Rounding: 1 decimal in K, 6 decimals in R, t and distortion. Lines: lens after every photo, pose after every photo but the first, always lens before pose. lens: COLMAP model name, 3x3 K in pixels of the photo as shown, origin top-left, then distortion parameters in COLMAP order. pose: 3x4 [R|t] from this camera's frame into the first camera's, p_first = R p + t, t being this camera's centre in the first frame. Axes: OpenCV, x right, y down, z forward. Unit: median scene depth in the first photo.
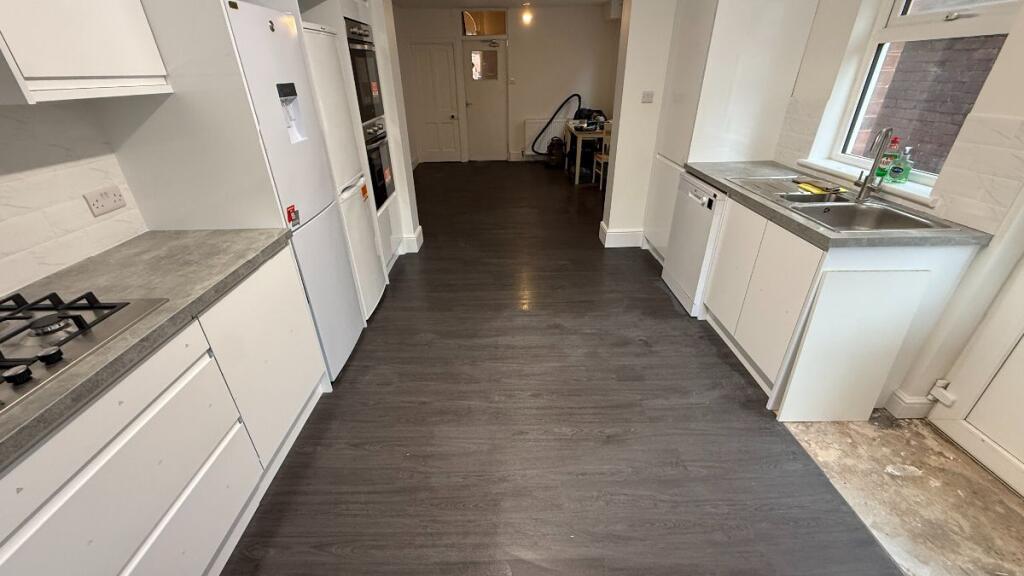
lens RADIAL K [[408.5, 0, 508.0], [0, 408.5, 287.6], [0, 0, 1]] dist [0.001132, 0.000309]
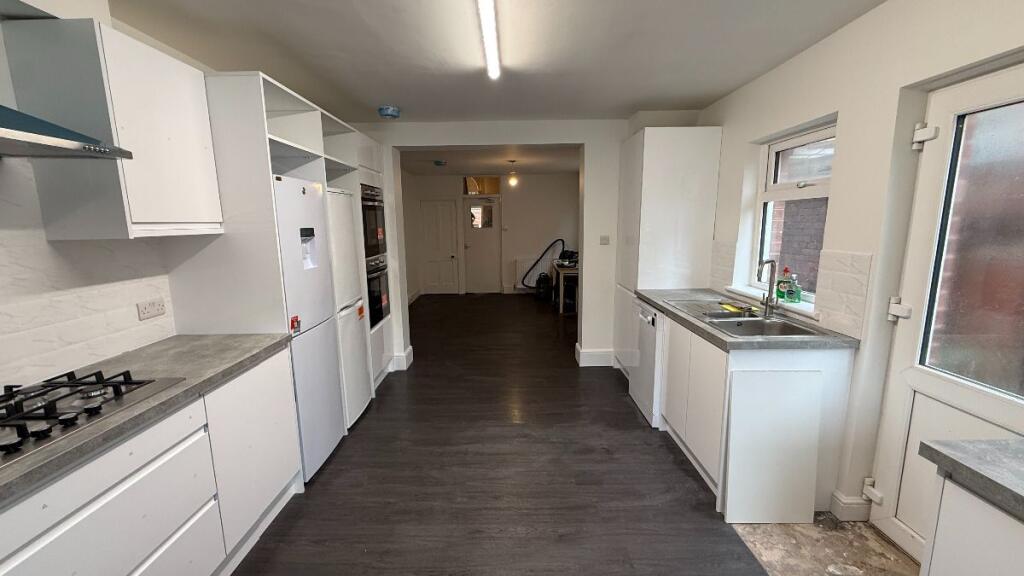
lens RADIAL K [[408.5, 0, 507.3], [0, 408.5, 286.7], [0, 0, 1]] dist [0.001132, 0.000309]
pose [[0.999897, 0.004505, -0.013619, 0.108521], [-0.008656, 0.946581, -0.322350, 0.091553], [0.011439, 0.322435, 0.946522, -0.164480]]
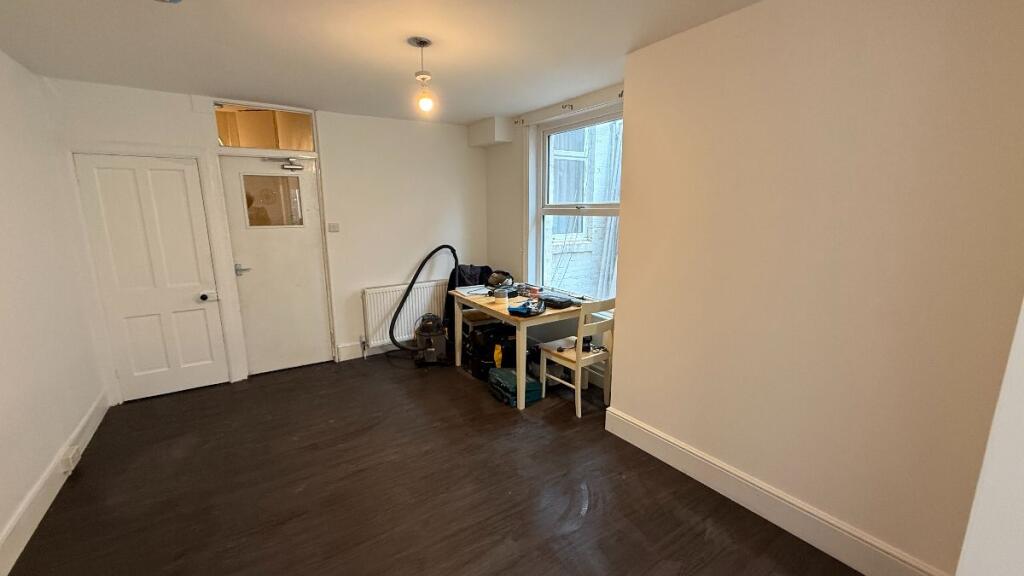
lens RADIAL K [[408.5, 0, 505.4], [0, 408.5, 286.2], [0, 0, 1]] dist [0.001132, 0.000309]
pose [[0.838319, -0.087952, 0.538038, -0.324442], [0.242157, 0.944275, -0.222947, -0.811197], [-0.488448, 0.317190, 0.812902, 1.499469]]
